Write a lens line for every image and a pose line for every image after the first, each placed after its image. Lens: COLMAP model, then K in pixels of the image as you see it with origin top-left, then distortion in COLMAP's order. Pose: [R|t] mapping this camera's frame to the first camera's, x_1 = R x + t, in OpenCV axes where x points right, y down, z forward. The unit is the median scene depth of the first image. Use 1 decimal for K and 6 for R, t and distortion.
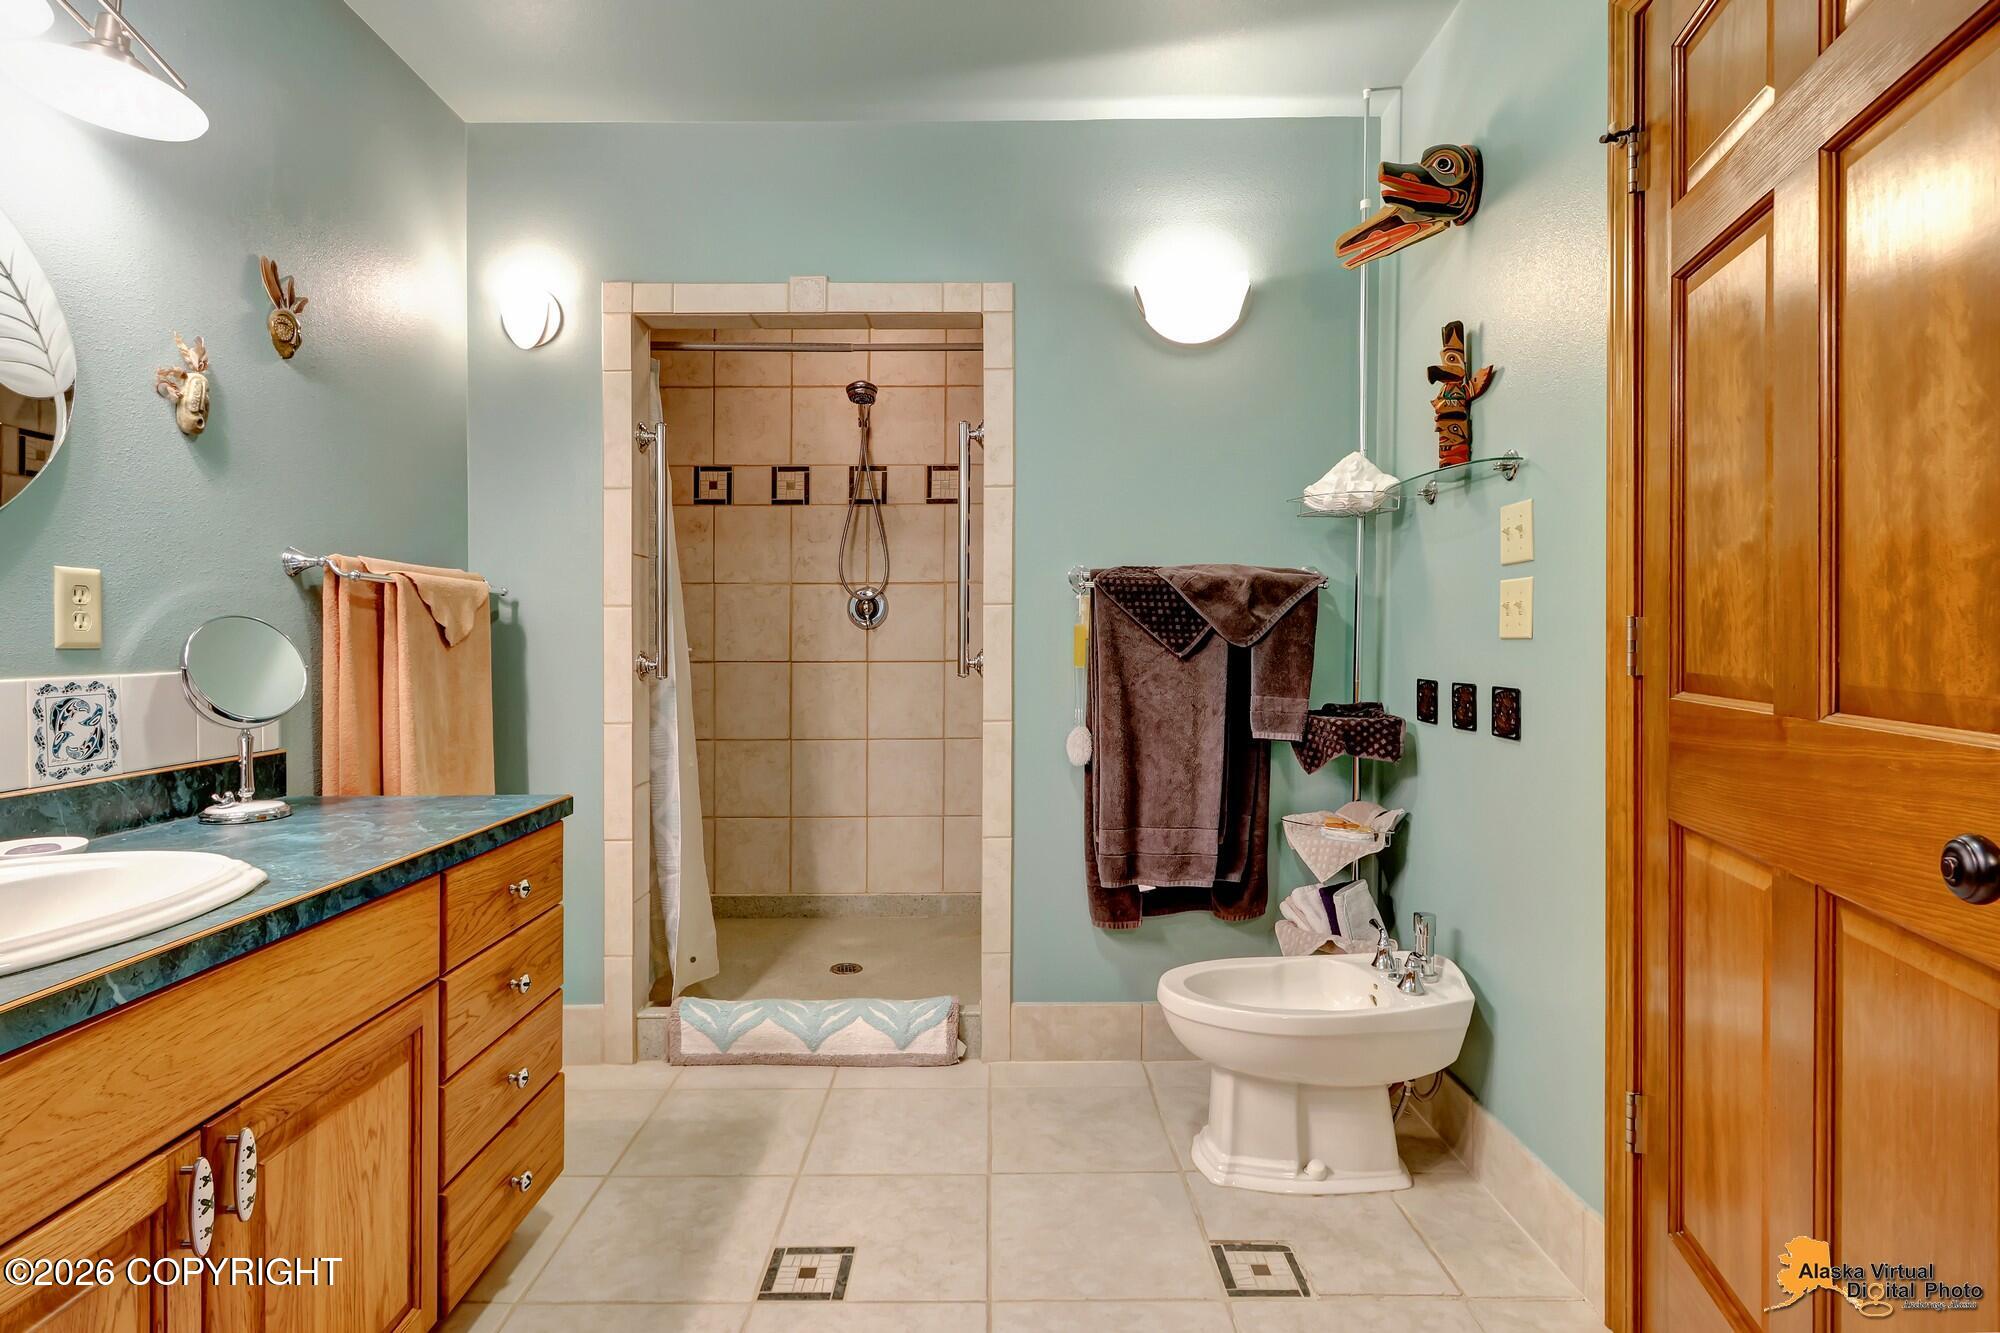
lens RADIAL K [[1003.3, 0, 971.7], [0, 1003.3, 647.1], [0, 0, 1]] dist [0.002173, 0.000425]
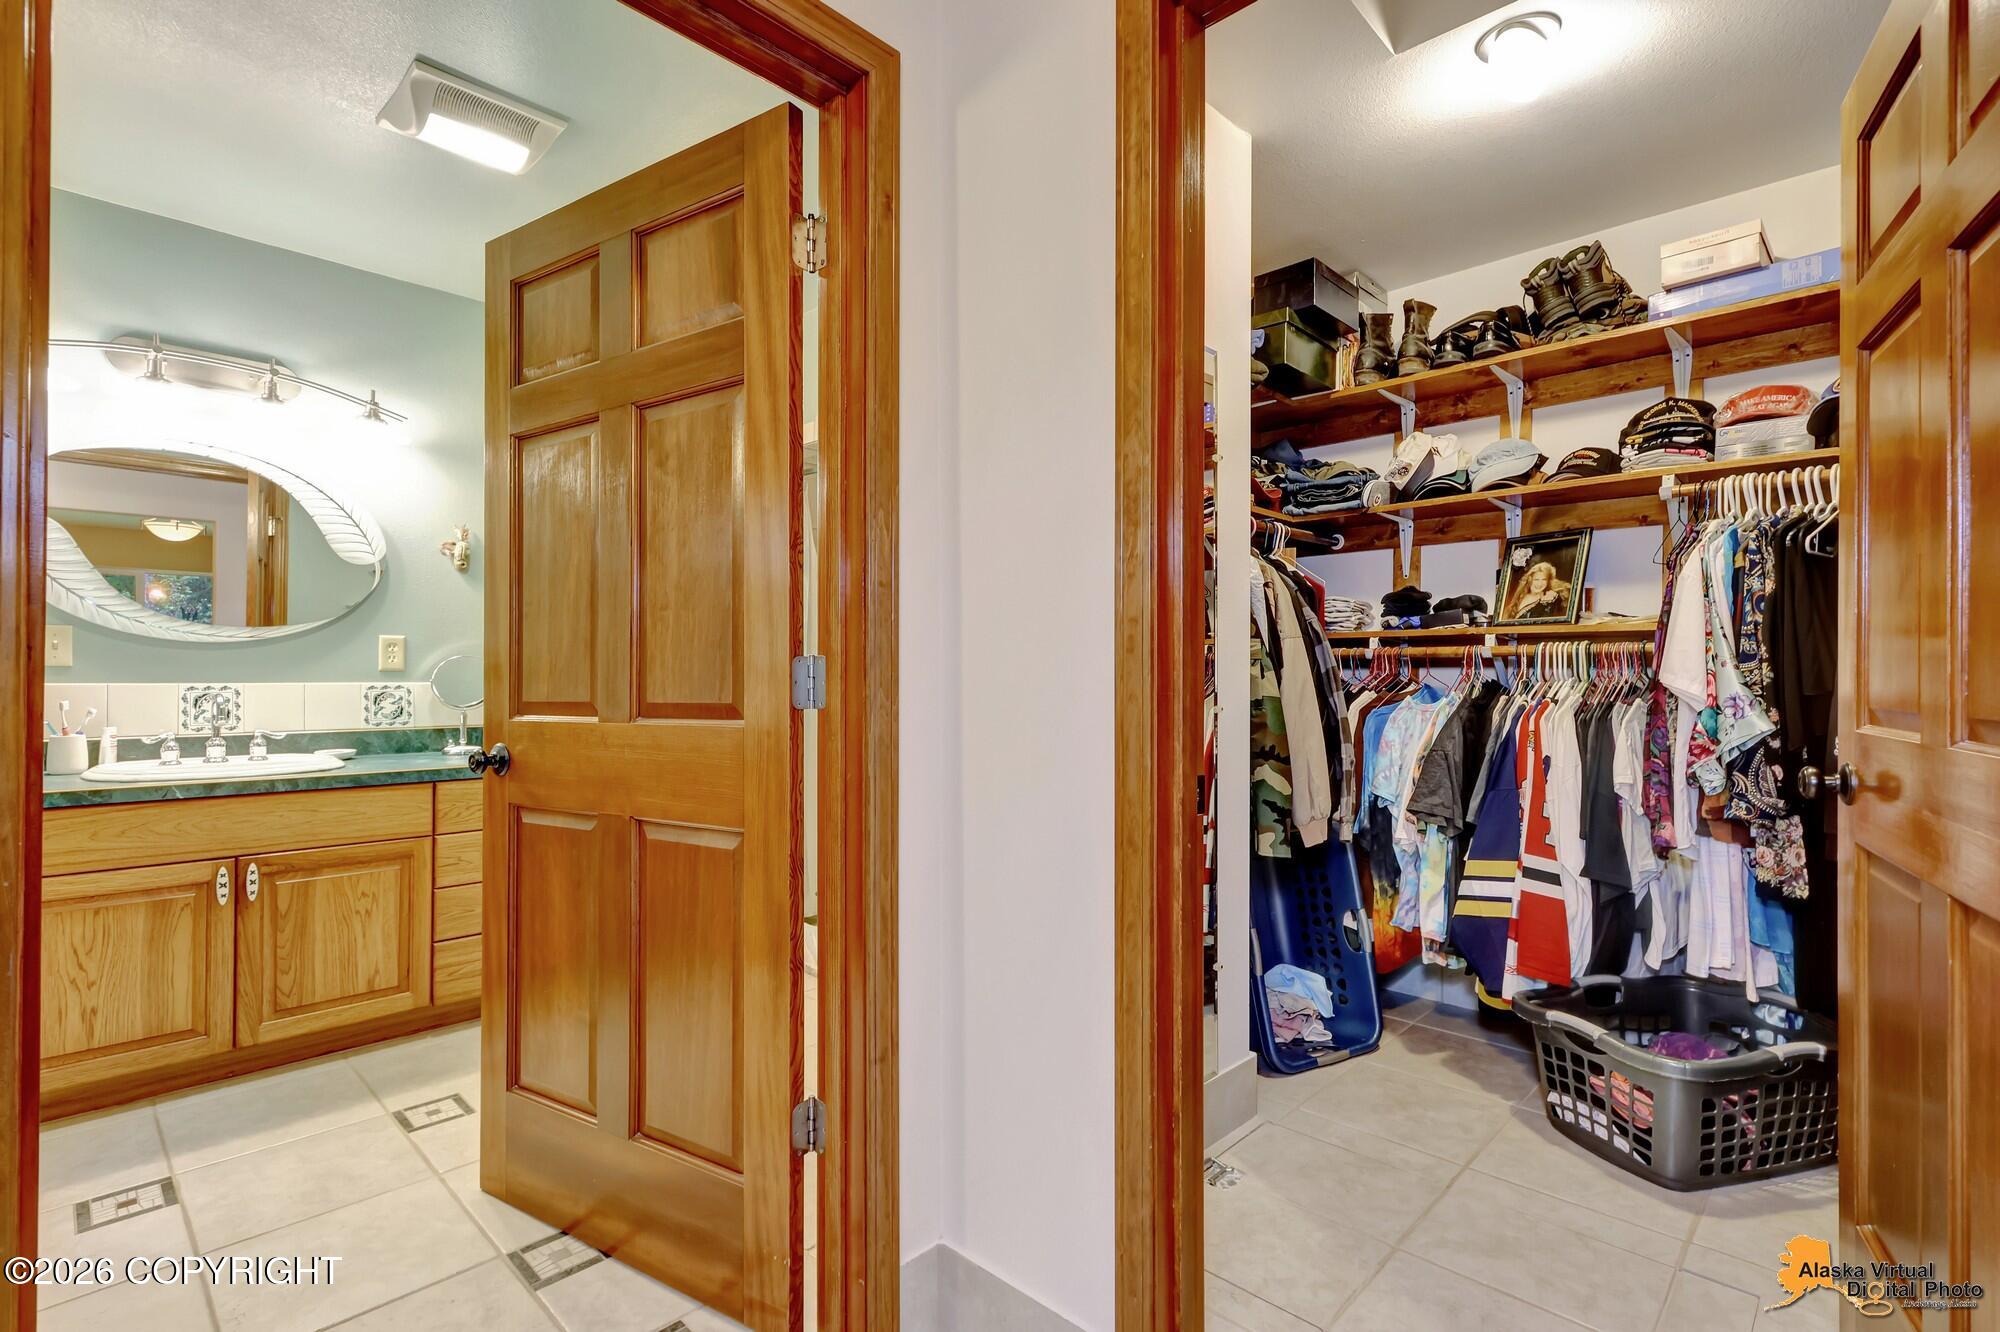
lens RADIAL K [[851.4, 0, 892.8], [0, 851.4, 663.6], [0, 0, 1]] dist [0.000155, -0.000252]
pose [[0.721811, 0.003156, -0.692083, 0.722978], [-0.015305, 0.999818, -0.011403, -0.005794], [0.691921, 0.018823, 0.721727, 0.218114]]
